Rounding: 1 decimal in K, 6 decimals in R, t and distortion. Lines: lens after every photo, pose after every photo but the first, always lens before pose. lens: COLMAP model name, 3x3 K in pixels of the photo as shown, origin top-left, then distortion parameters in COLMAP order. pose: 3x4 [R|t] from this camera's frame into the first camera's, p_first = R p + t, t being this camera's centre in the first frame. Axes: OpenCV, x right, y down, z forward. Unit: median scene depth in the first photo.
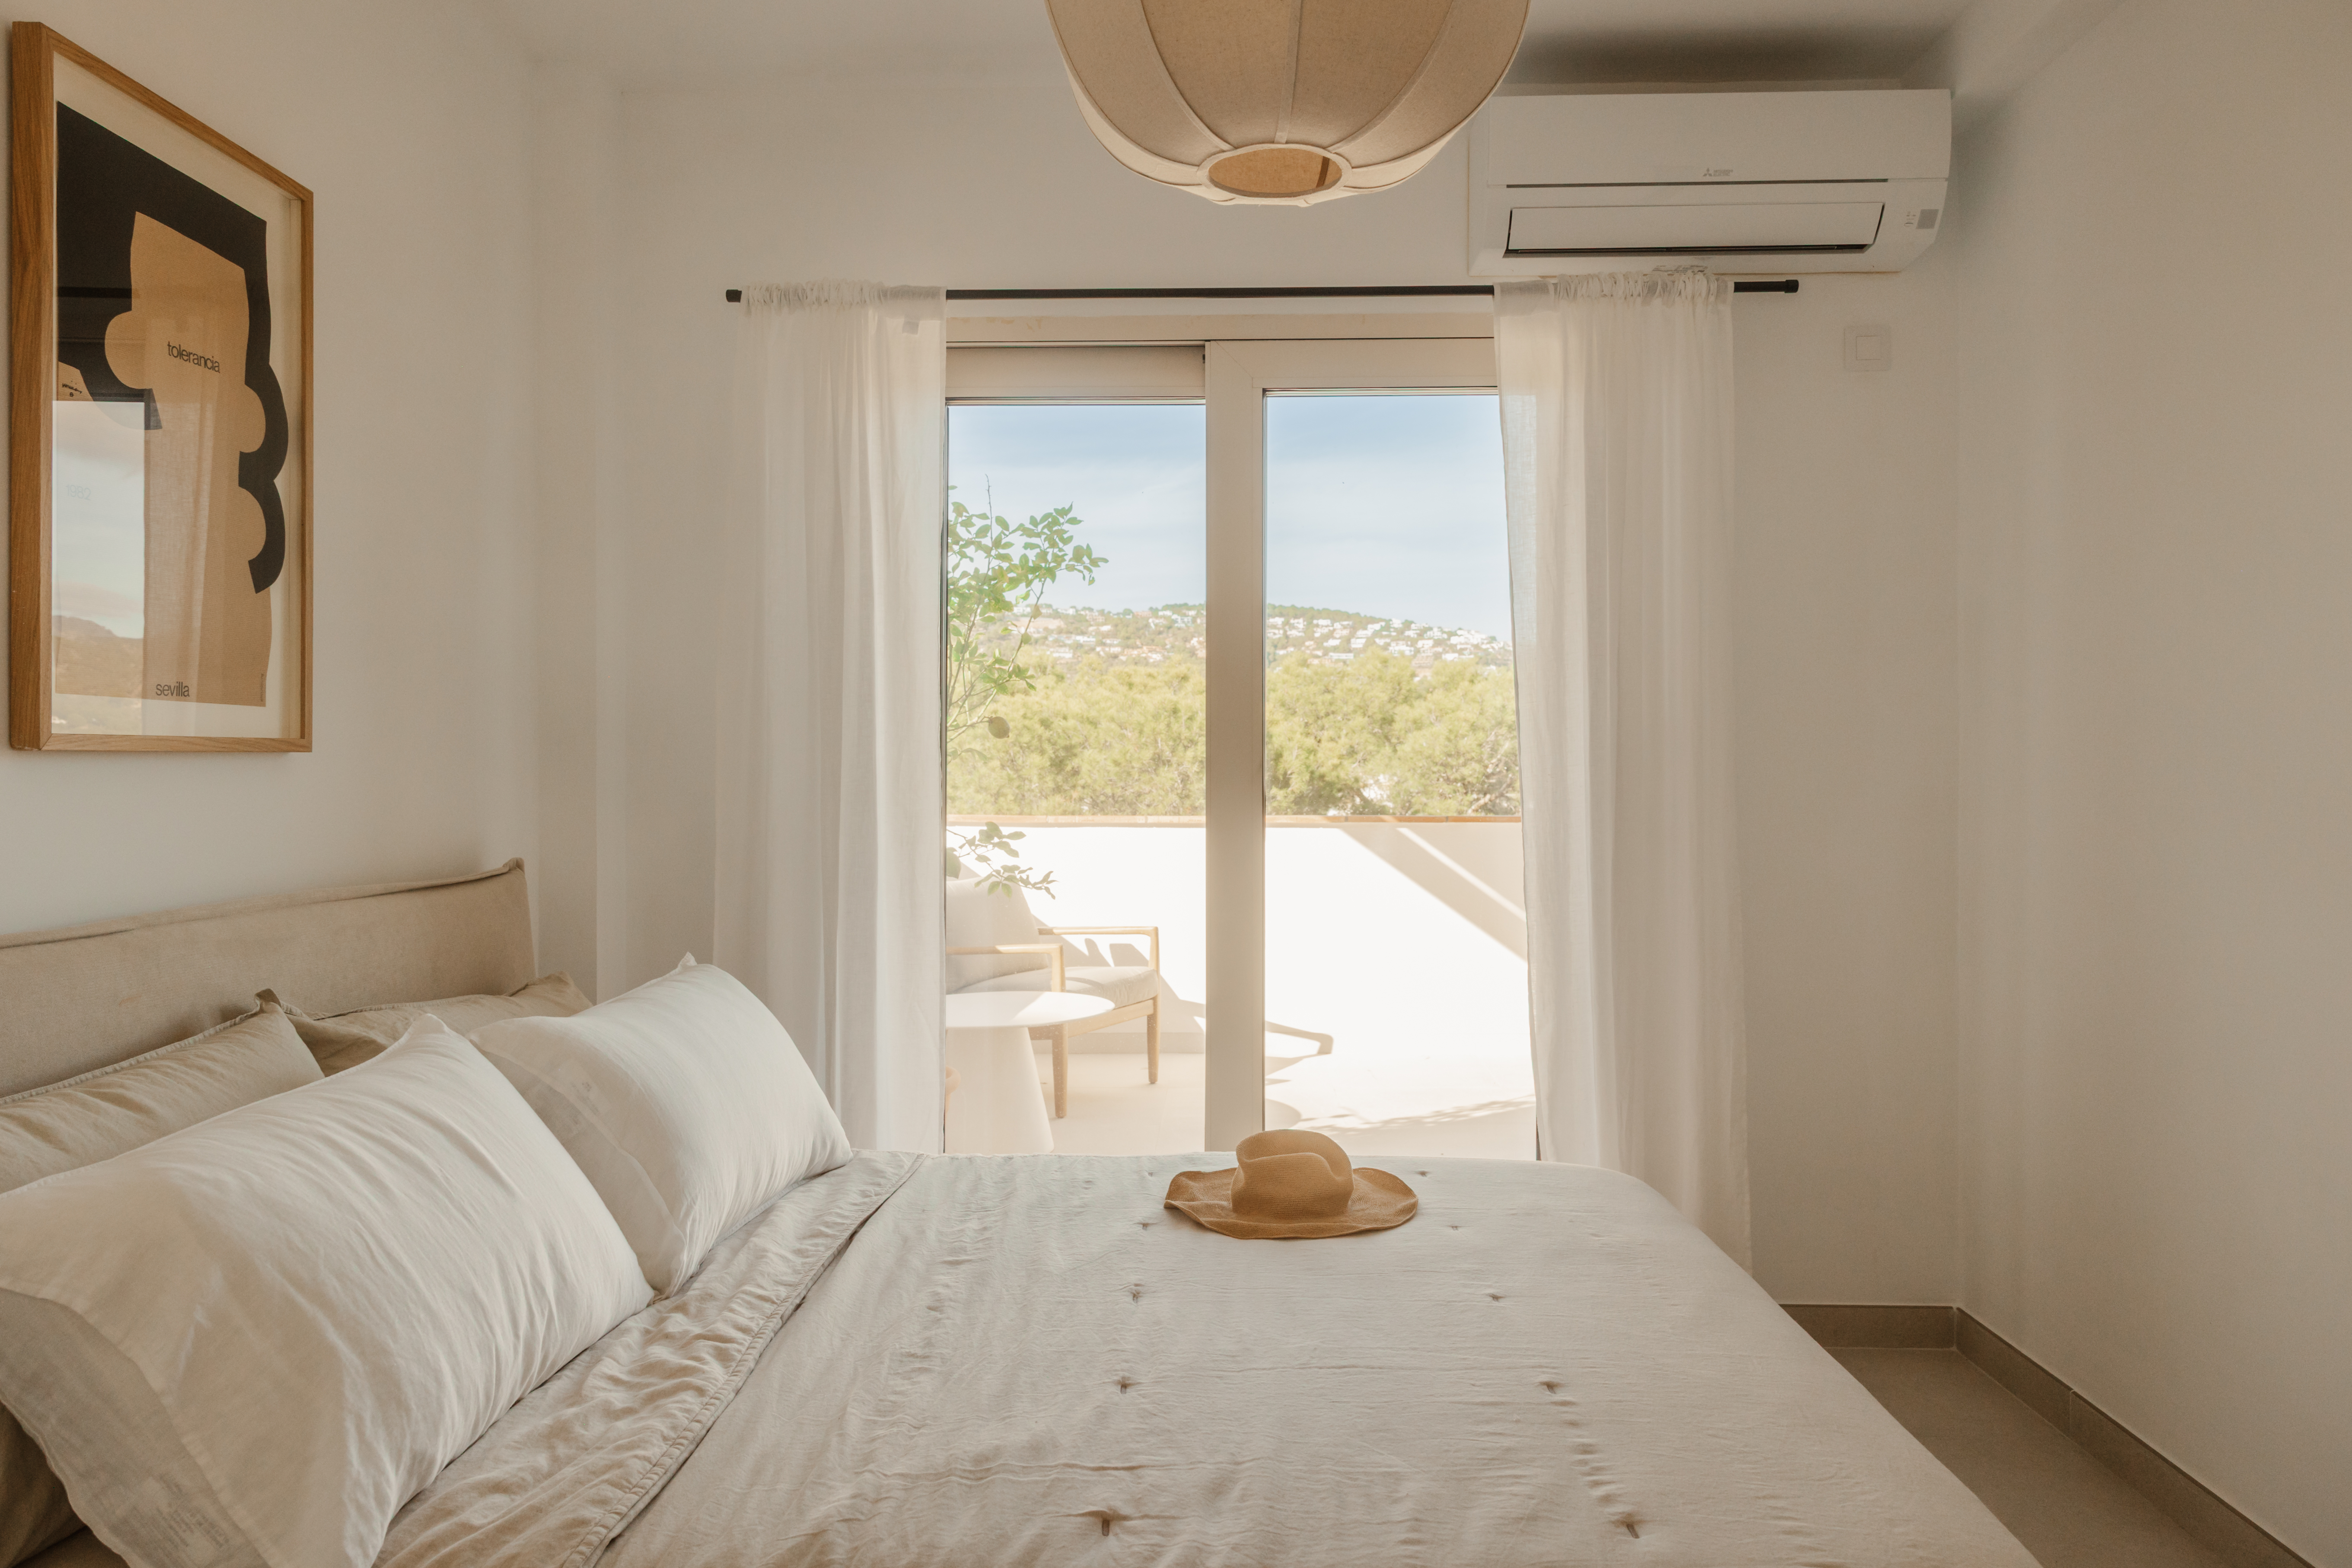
lens RADIAL K [[1576.1, 0, 1170.1], [0, 1576.1, 773.6], [0, 0, 1]] dist [-0.004884, 0.001946]
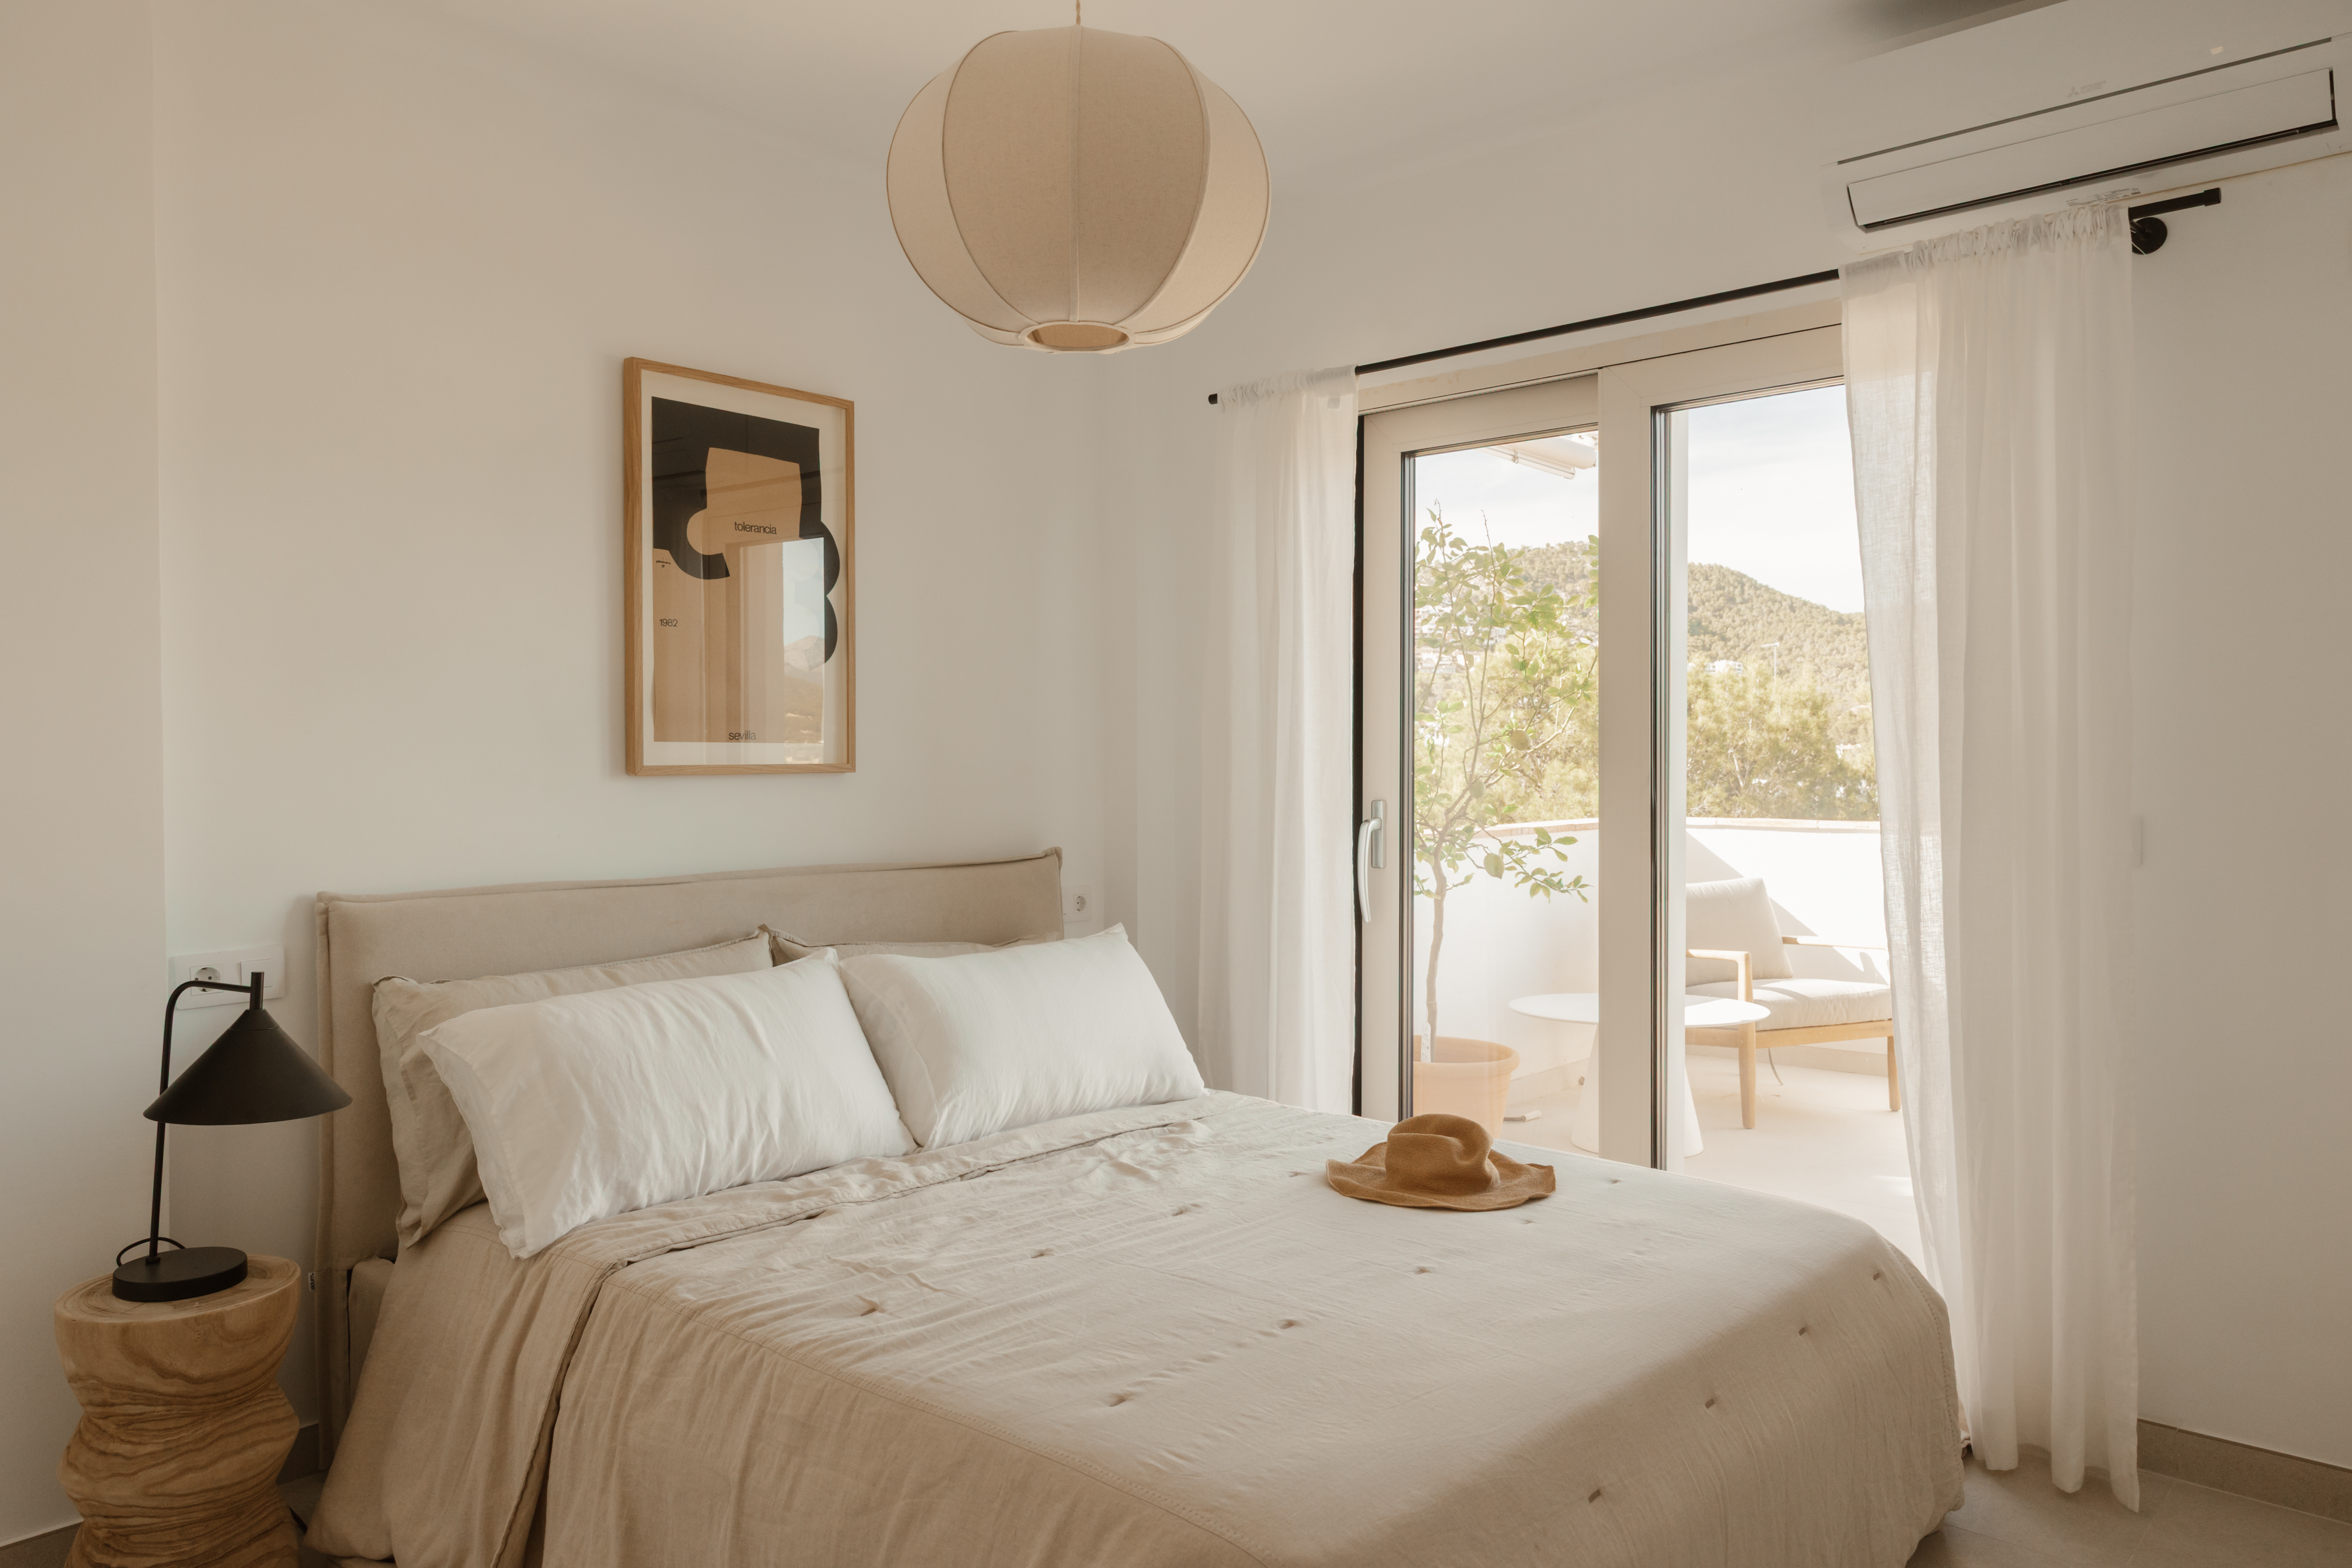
lens RADIAL K [[1566.7, 0, 1151.8], [0, 1566.7, 786.7], [0, 0, 1]] dist [-0.020581, 0.001830]
pose [[0.762117, 0.007844, -0.647392, 0.813602], [0.000448, 0.999920, 0.012643, -0.022905], [0.647439, -0.009925, 0.762053, 0.045094]]
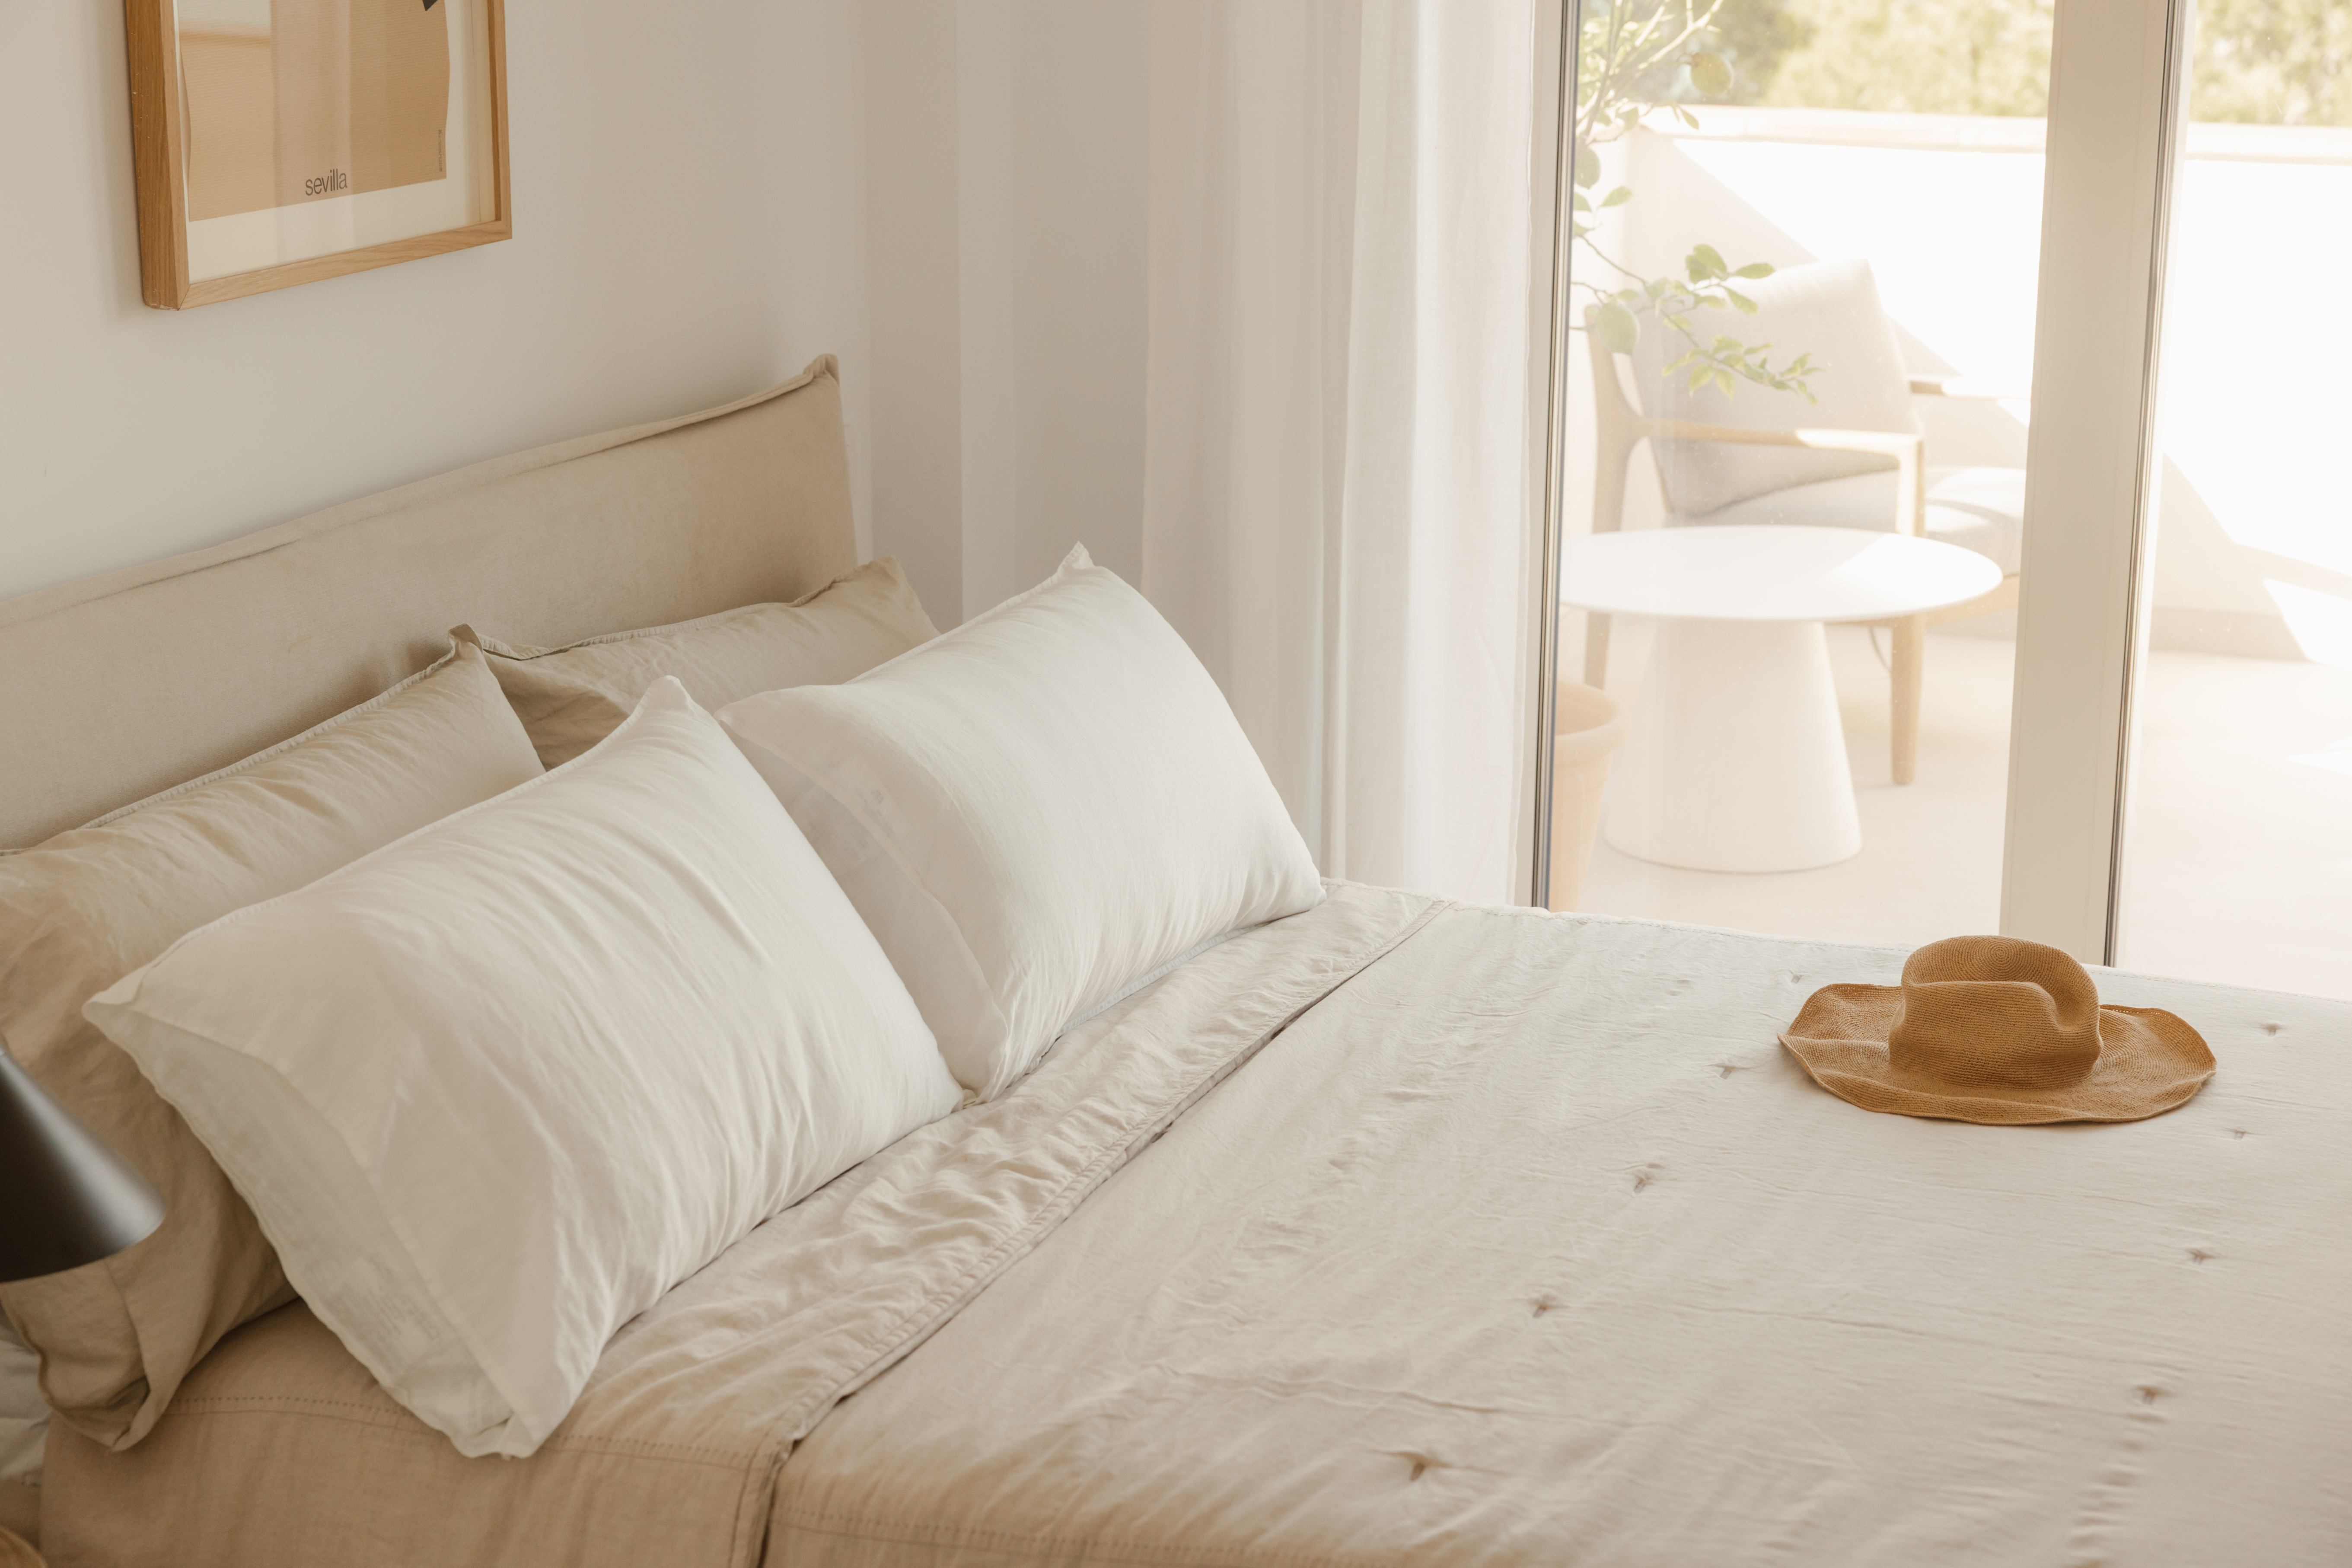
lens RADIAL K [[3829.4, 0, 1125.2], [0, 3829.4, 782.6], [0, 0, 1]] dist [-0.014180, 0.056430]
pose [[0.936197, 0.088680, -0.340105, 0.325009], [-0.000473, 0.967964, 0.251087, -0.246509], [0.351475, -0.234906, 0.906247, -0.517779]]
